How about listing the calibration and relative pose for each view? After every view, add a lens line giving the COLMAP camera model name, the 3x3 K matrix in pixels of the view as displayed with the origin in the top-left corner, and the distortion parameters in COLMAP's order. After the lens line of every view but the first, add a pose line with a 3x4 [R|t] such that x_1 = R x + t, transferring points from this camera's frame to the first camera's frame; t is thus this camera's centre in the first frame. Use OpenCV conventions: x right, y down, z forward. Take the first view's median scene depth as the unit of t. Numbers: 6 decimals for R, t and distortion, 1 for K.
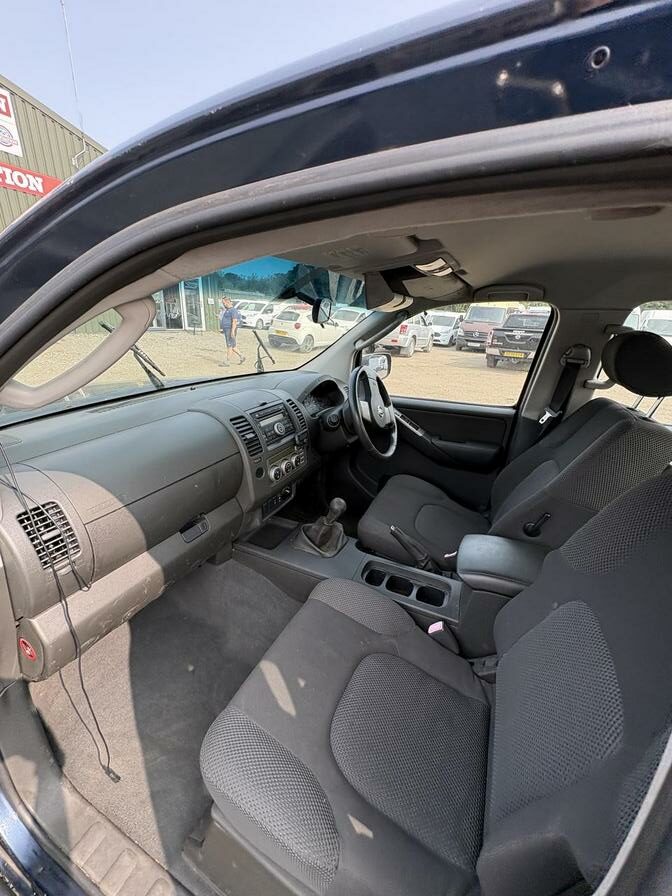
lens RADIAL K [[357.1, 0, 334.8], [0, 357.1, 449.1], [0, 0, 1]] dist [0.000149, -0.000069]
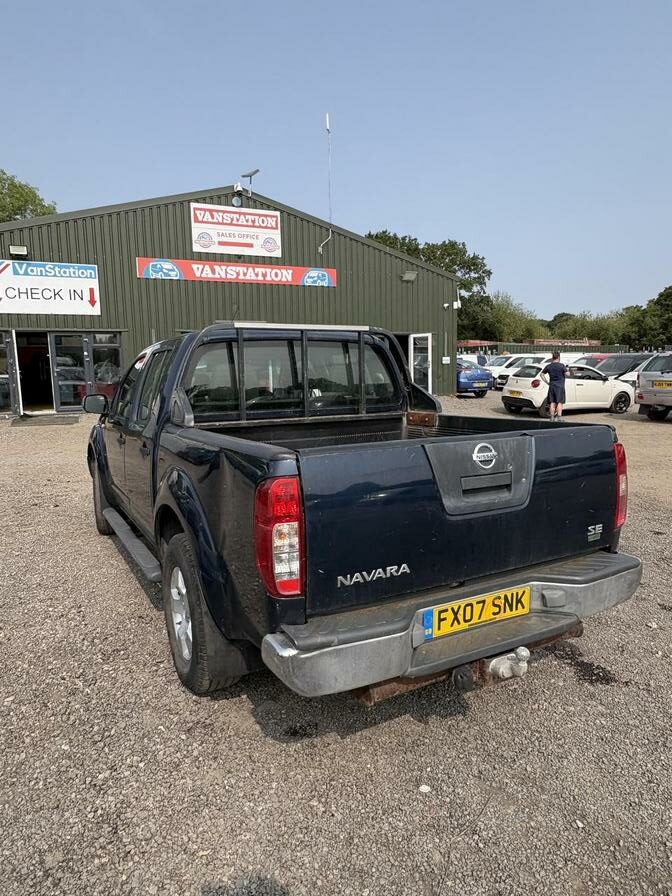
lens RADIAL K [[593.4, 0, 336.0], [0, 593.4, 448.0], [0, 0, 1]] dist [-0.001105, -0.000384]
pose [[0.802938, 0.014917, -0.595875, 3.096484], [-0.158153, 0.969188, -0.188847, 0.892630], [0.574698, 0.245872, 0.780557, -1.828524]]
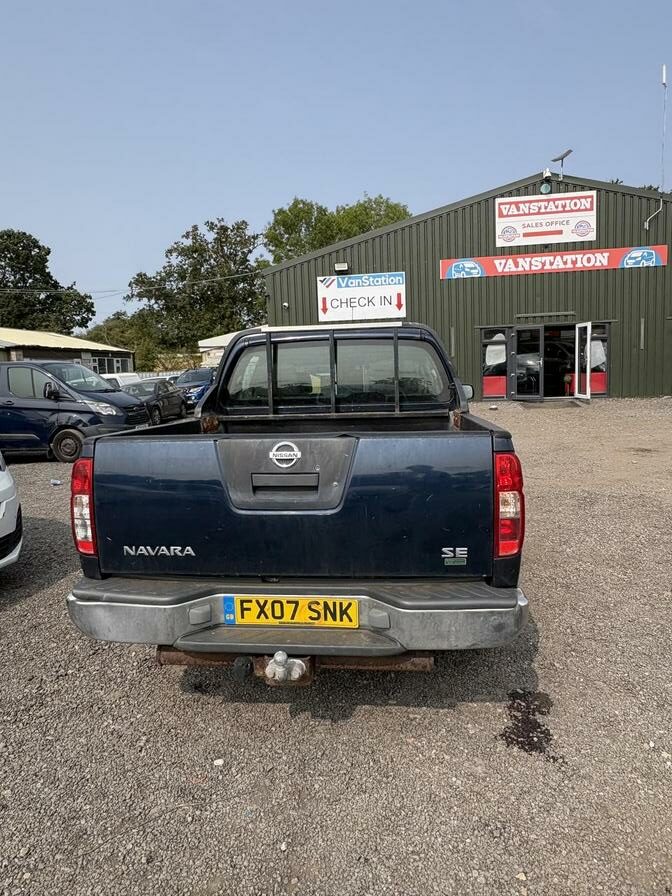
lens RADIAL K [[593.5, 0, 336.3], [0, 593.5, 442.5], [0, 0, 1]] dist [-0.000370, -0.000104]
pose [[0.320414, 0.047362, -0.946093, 4.121822], [-0.290840, 0.955429, -0.050670, 0.517907], [0.901525, 0.291397, 0.319908, -0.610675]]
